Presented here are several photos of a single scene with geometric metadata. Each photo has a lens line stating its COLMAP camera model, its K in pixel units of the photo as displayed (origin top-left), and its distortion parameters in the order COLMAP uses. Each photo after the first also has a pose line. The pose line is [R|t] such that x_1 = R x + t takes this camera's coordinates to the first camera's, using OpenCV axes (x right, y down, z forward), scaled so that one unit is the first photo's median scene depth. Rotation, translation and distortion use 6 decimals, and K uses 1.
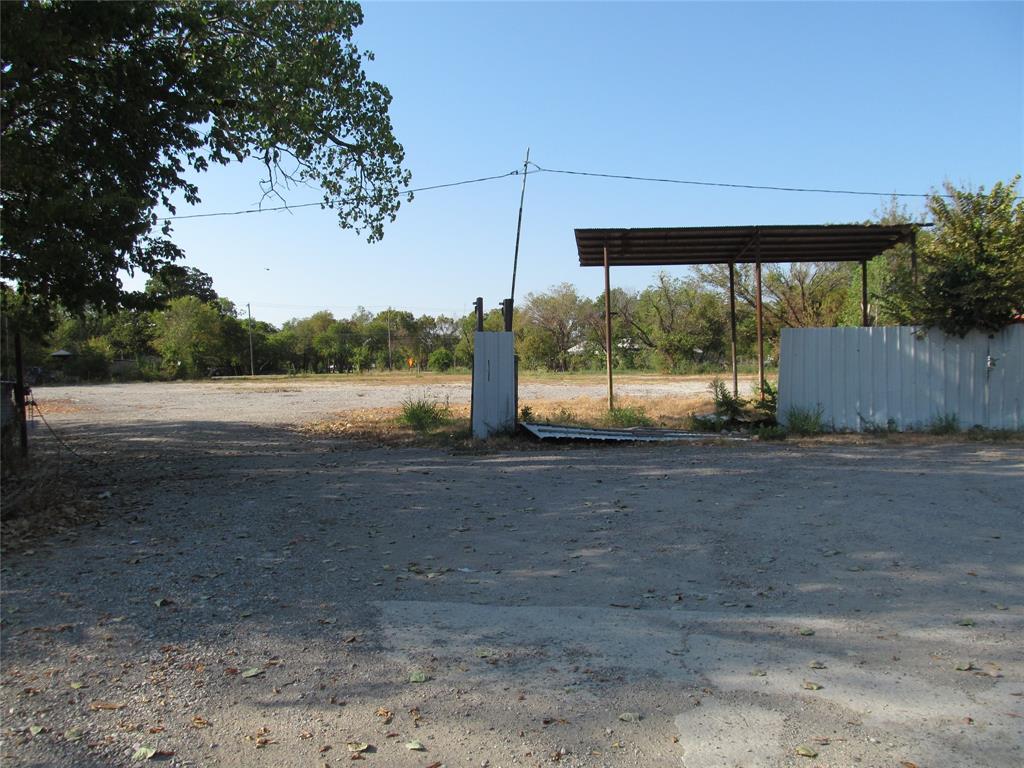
lens RADIAL K [[848.2, 0, 512.4], [0, 848.2, 385.1], [0, 0, 1]] dist [-0.061207, 0.020837]
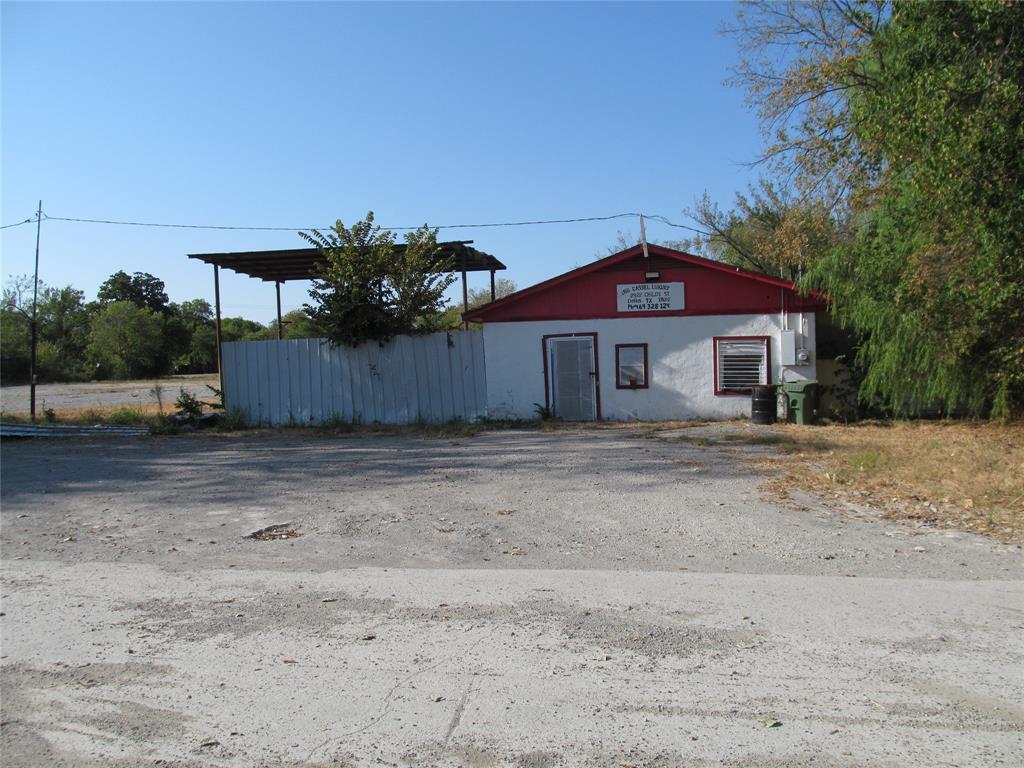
lens RADIAL K [[848.2, 0, 512.9], [0, 848.2, 384.1], [0, 0, 1]] dist [-0.061207, 0.020837]
pose [[0.998392, -0.015255, -0.054598, 0.788003], [0.015764, 0.999836, 0.008908, -0.010995], [0.054453, -0.009754, 0.998469, -0.187826]]
